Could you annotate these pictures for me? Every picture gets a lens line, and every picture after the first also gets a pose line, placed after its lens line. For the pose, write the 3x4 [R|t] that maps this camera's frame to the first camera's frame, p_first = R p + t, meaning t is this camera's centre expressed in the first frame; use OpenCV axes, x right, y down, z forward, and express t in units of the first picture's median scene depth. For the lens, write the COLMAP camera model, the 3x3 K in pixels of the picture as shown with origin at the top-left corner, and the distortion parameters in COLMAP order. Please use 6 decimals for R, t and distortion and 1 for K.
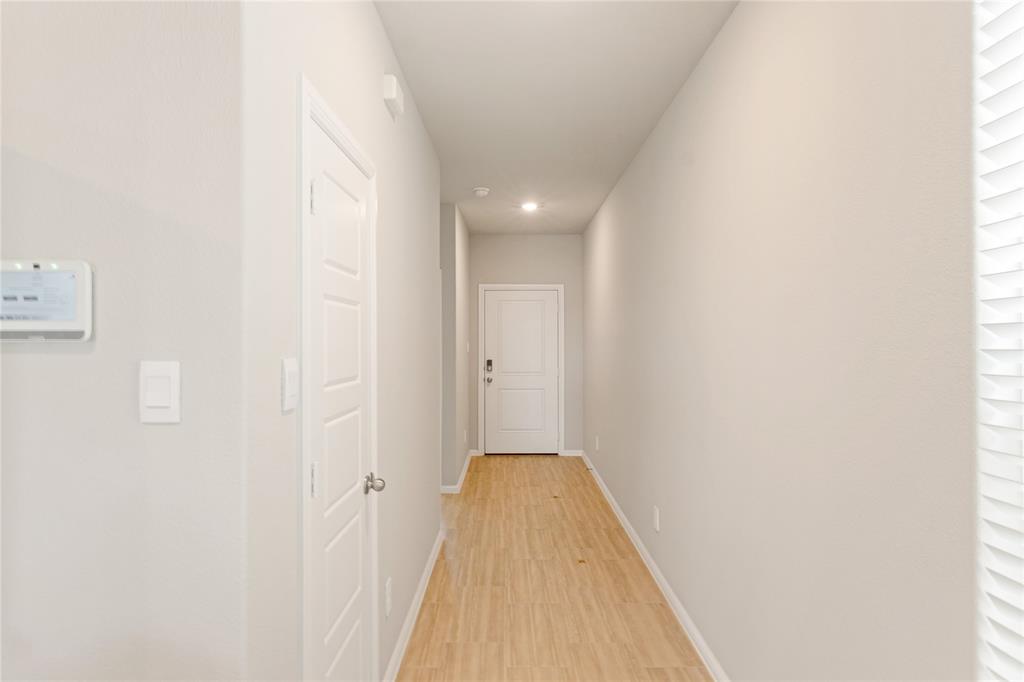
lens RADIAL K [[565.5, 0, 512.0], [0, 565.5, 341.0], [0, 0, 1]] dist [0.028185, -0.000134]
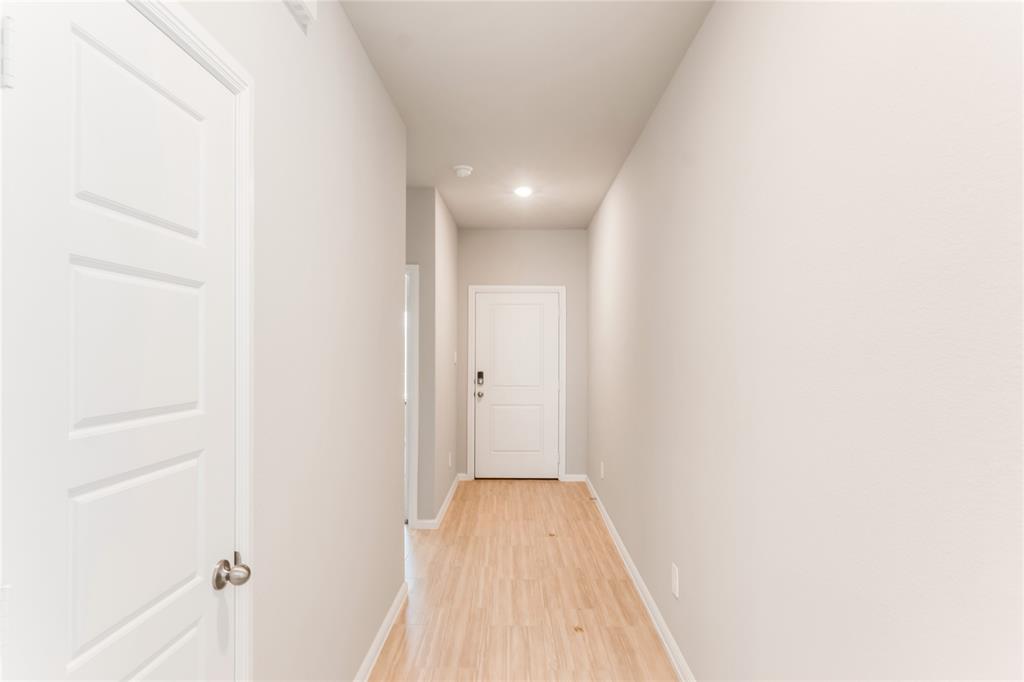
lens RADIAL K [[572.4, 0, 495.9], [0, 572.4, 353.8], [0, 0, 1]] dist [-0.004231, -0.000548]
pose [[0.999091, 0.006119, -0.042175, 0.033811], [-0.005924, 0.999971, 0.004740, 0.001758], [0.042203, -0.004486, 0.999099, 0.174069]]
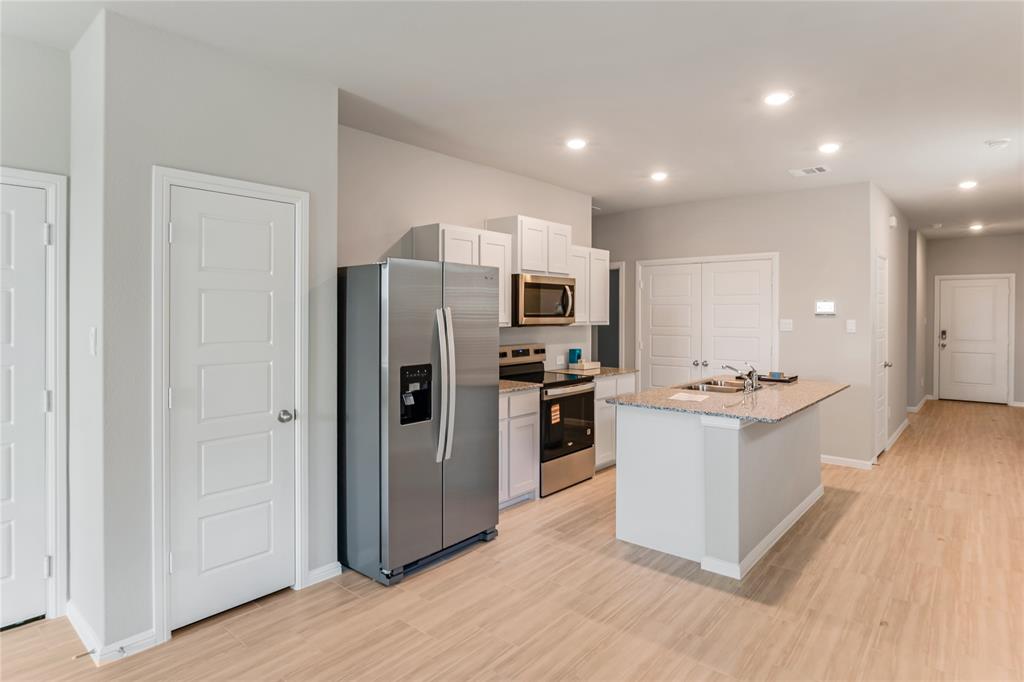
lens RADIAL K [[580.2, 0, 515.1], [0, 580.2, 318.7], [0, 0, 1]] dist [-0.008518, -0.002512]
pose [[0.769994, 0.008885, -0.637989, 0.082241], [-0.006165, 0.999960, 0.006486, 0.002349], [0.638021, -0.001061, 0.770018, -1.167794]]
